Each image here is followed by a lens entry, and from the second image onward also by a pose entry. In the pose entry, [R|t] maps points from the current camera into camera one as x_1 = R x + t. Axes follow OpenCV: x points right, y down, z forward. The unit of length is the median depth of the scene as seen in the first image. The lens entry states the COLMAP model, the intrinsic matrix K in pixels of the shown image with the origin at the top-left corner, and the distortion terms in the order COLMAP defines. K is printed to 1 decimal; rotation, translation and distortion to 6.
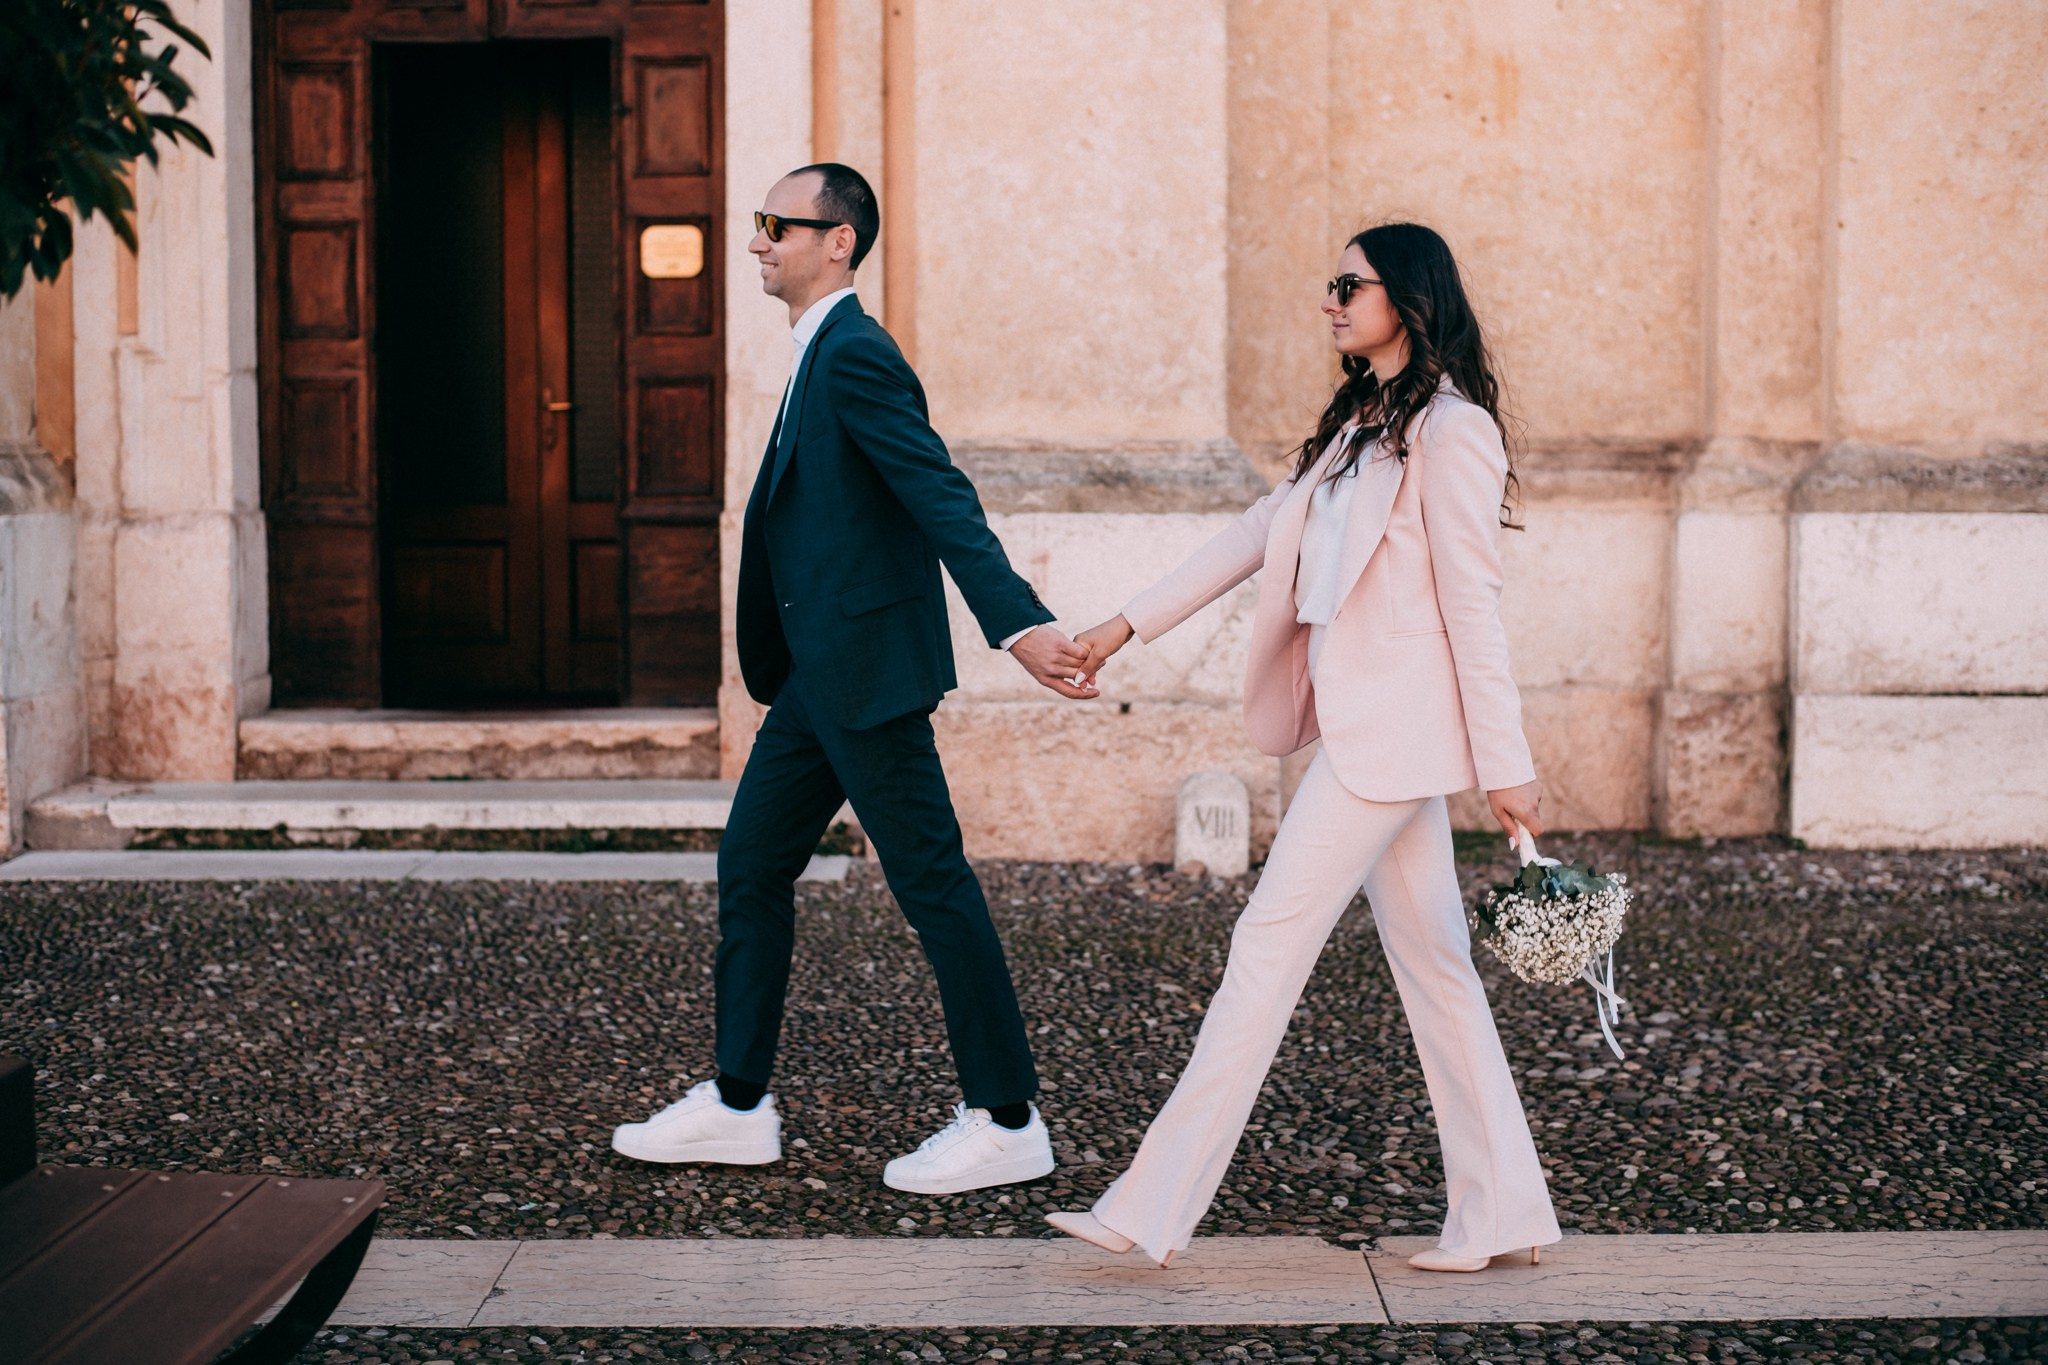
lens RADIAL K [[2977.1, 0, 1024.0], [0, 2977.1, 682.5], [0, 0, 1]] dist [-0.106984, 0.024117]
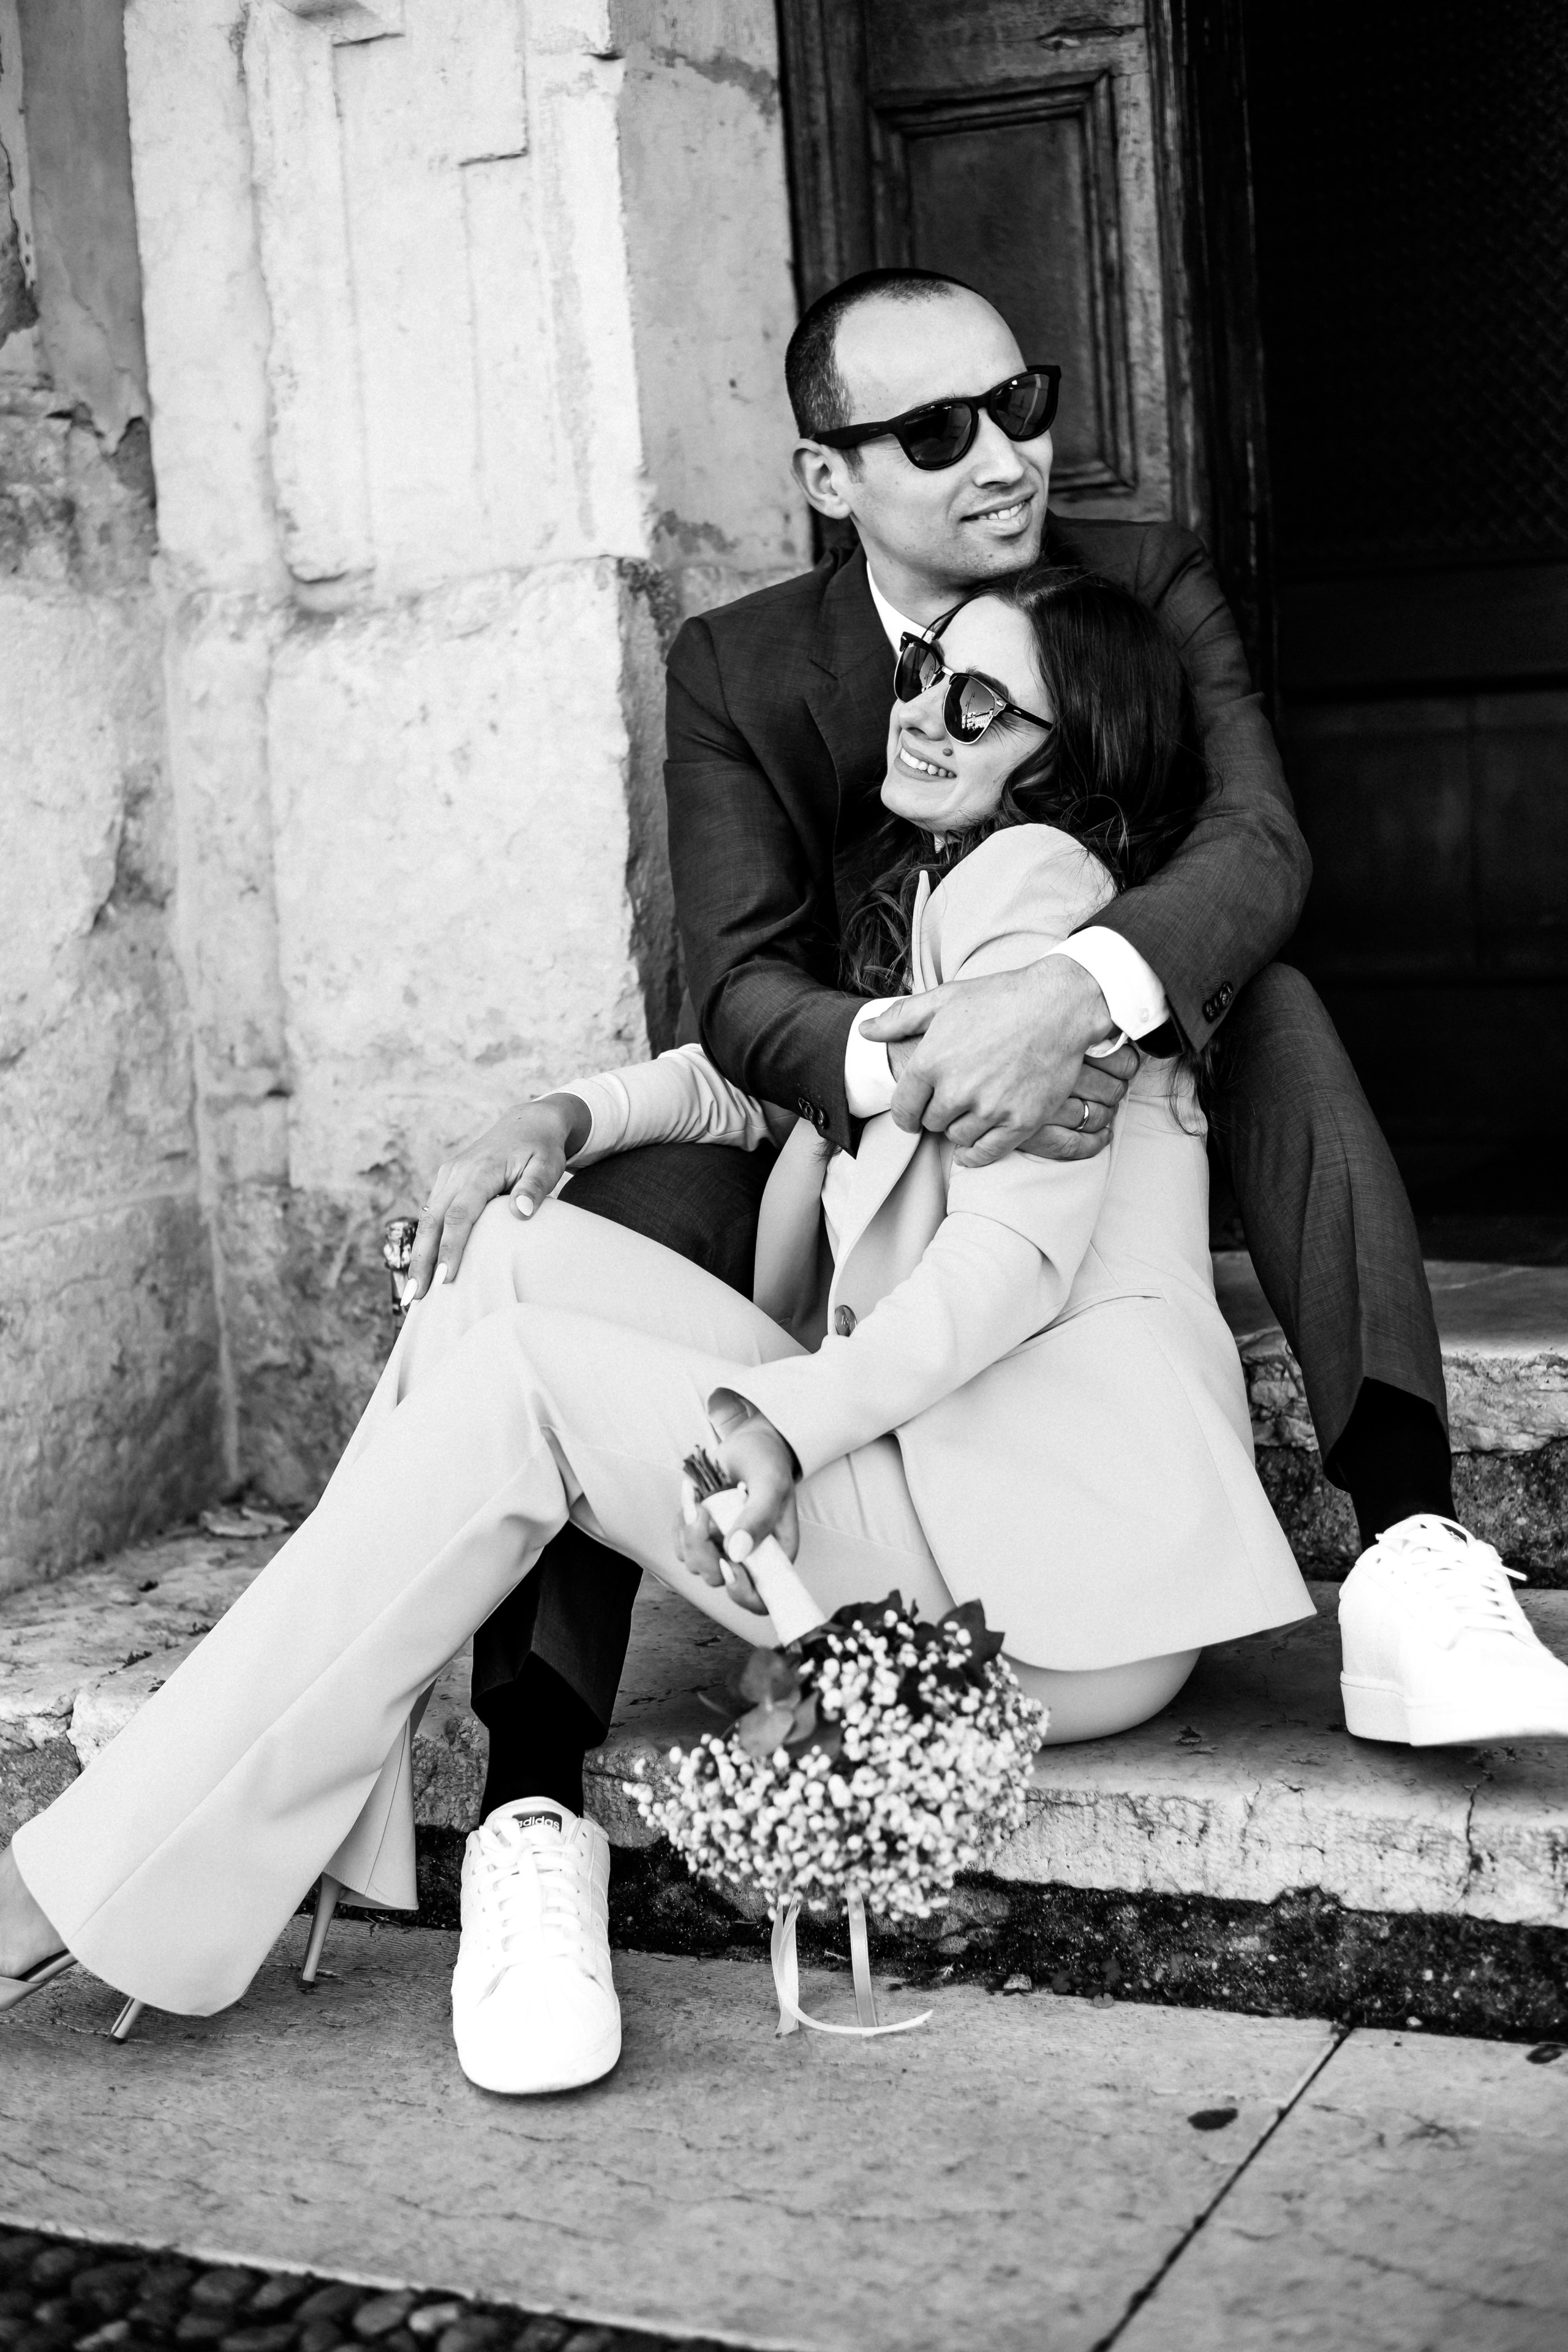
lens RADIAL K [[3308.9, 0, 896.0], [0, 3308.9, 1166.5], [0, 0, 1]] dist [-0.101266, -0.025658]
pose [[0.911086, -0.004306, -0.412195, -0.132152], [0.029210, 0.998106, 0.054139, -0.018805], [0.411181, -0.061365, 0.909486, 0.792602]]
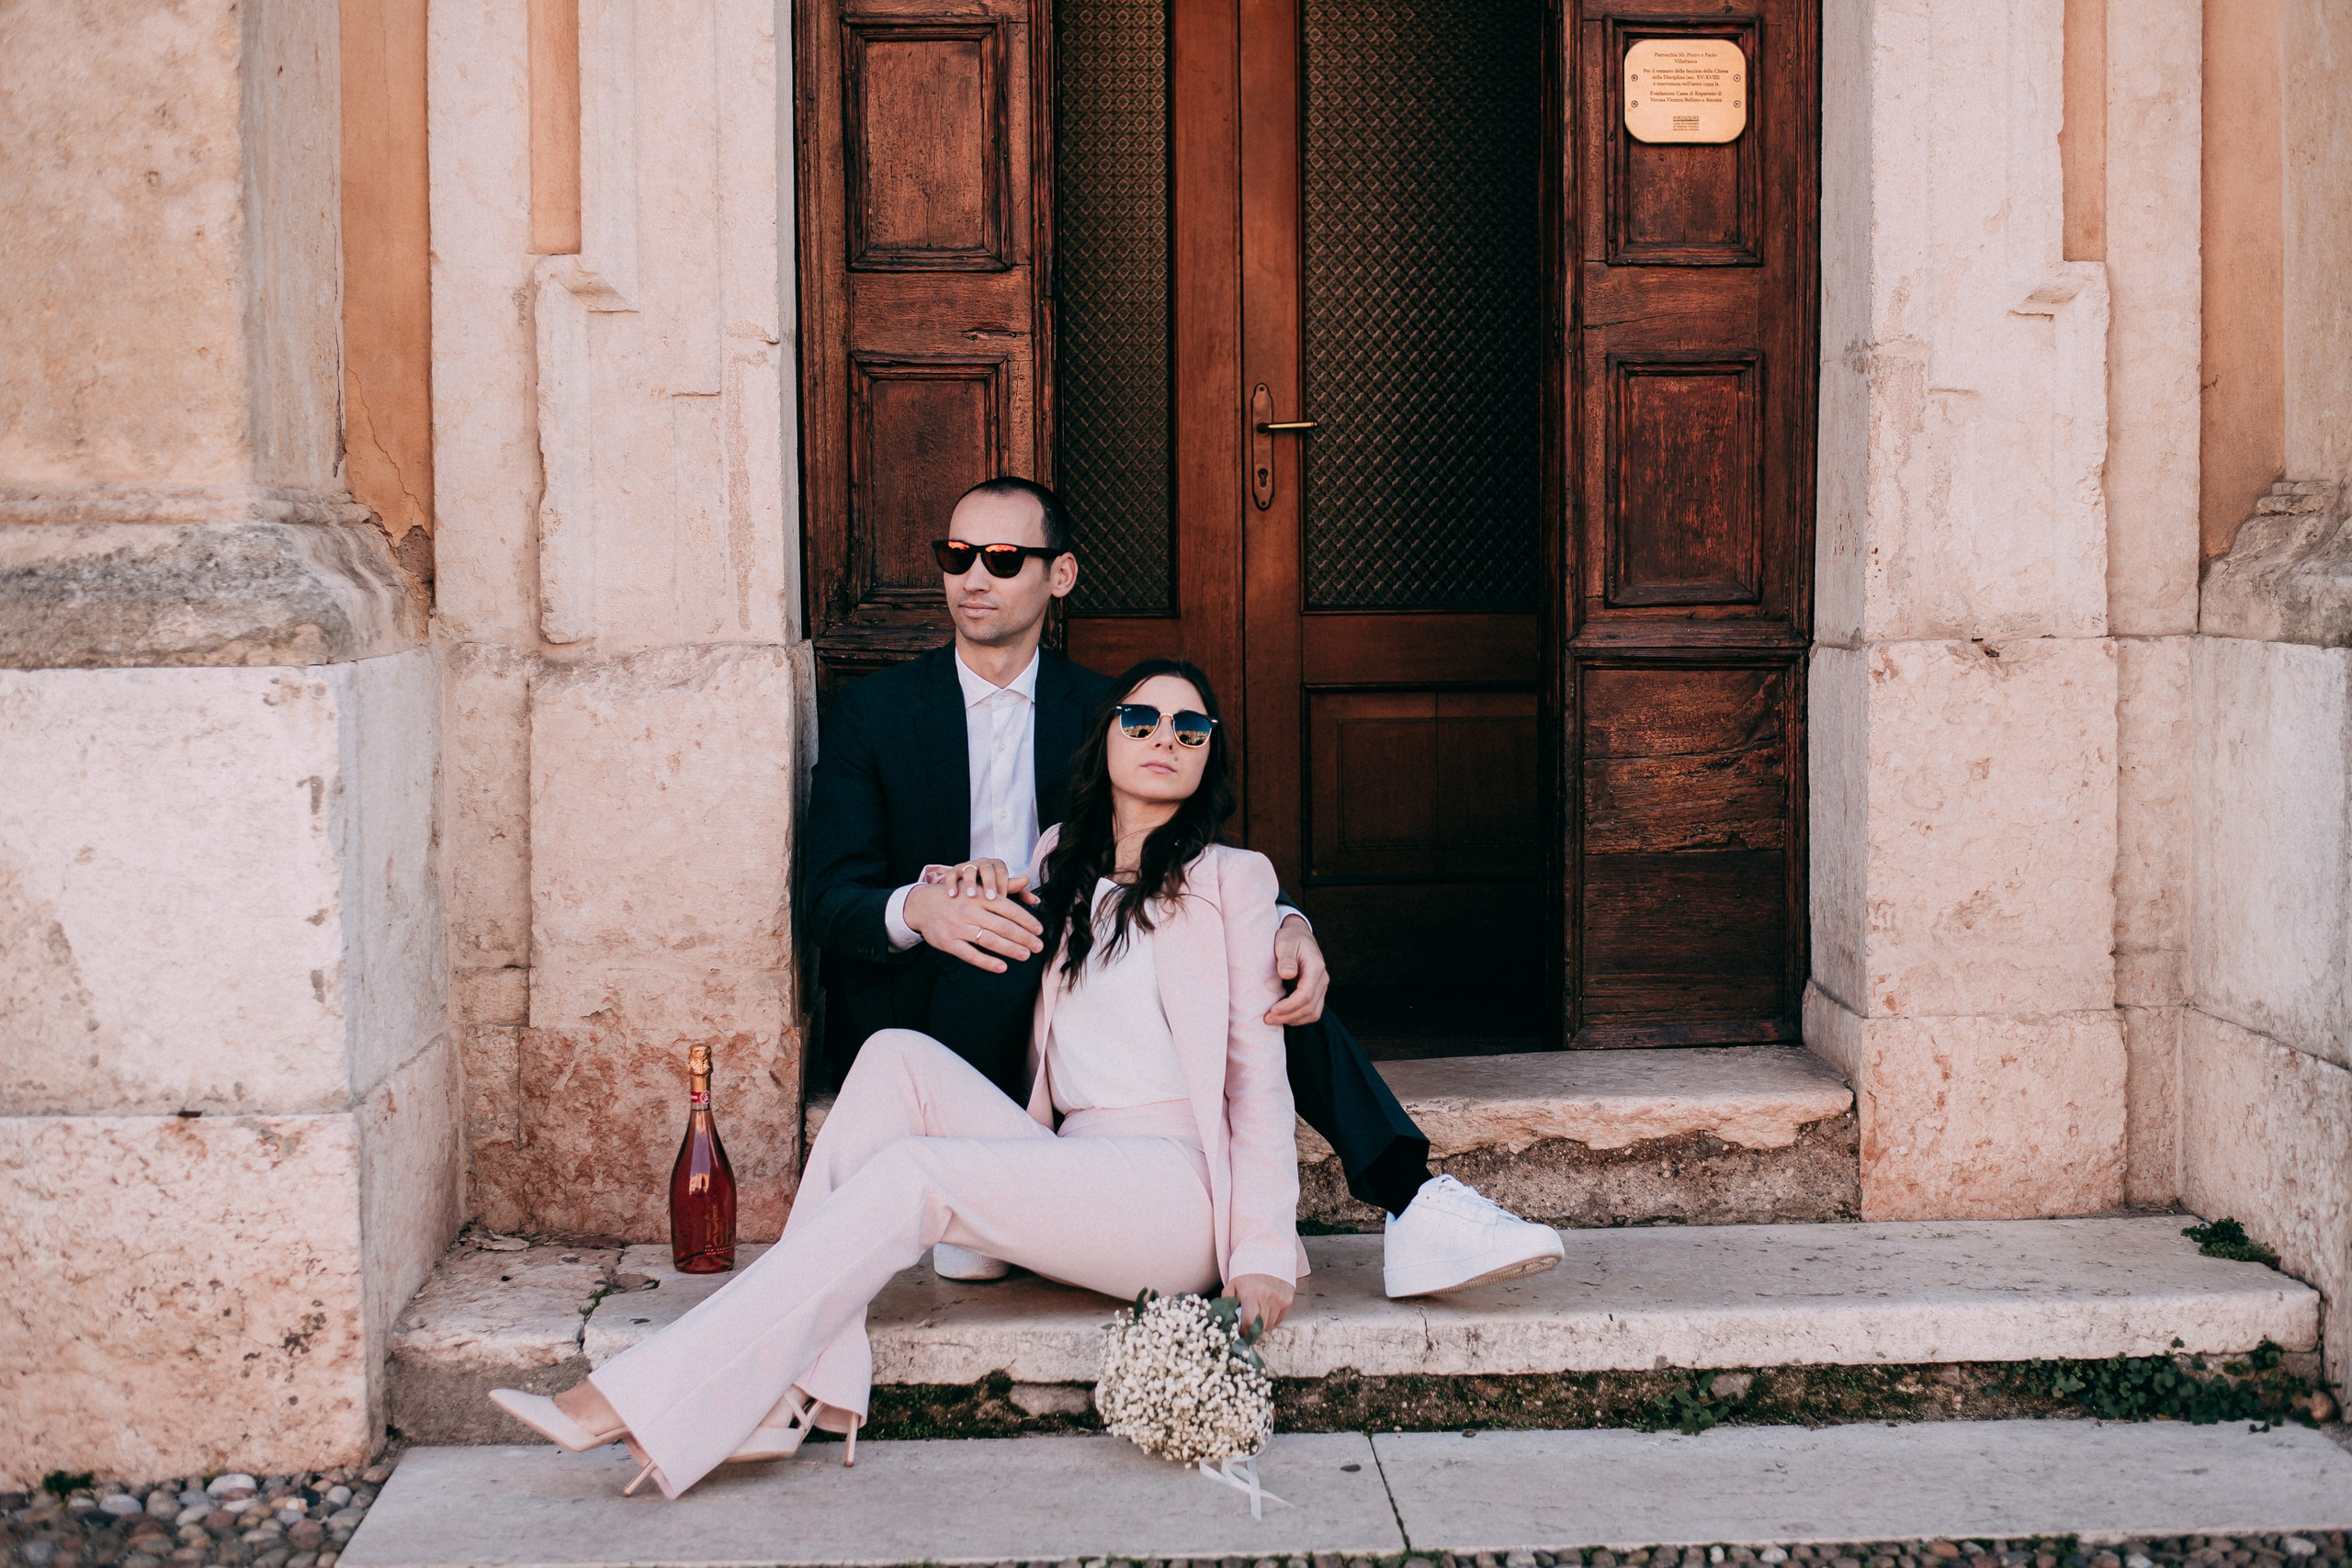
lens RADIAL K [[3425.3, 0, 1176.0], [0, 3425.3, 784.0], [0, 0, 1]] dist [-0.105097, -0.004856]
pose [[0.998548, -0.007683, 0.053315, -0.257110], [0.007749, 0.999969, -0.001036, -0.038395], [-0.053306, 0.001447, 0.998577, 0.513520]]
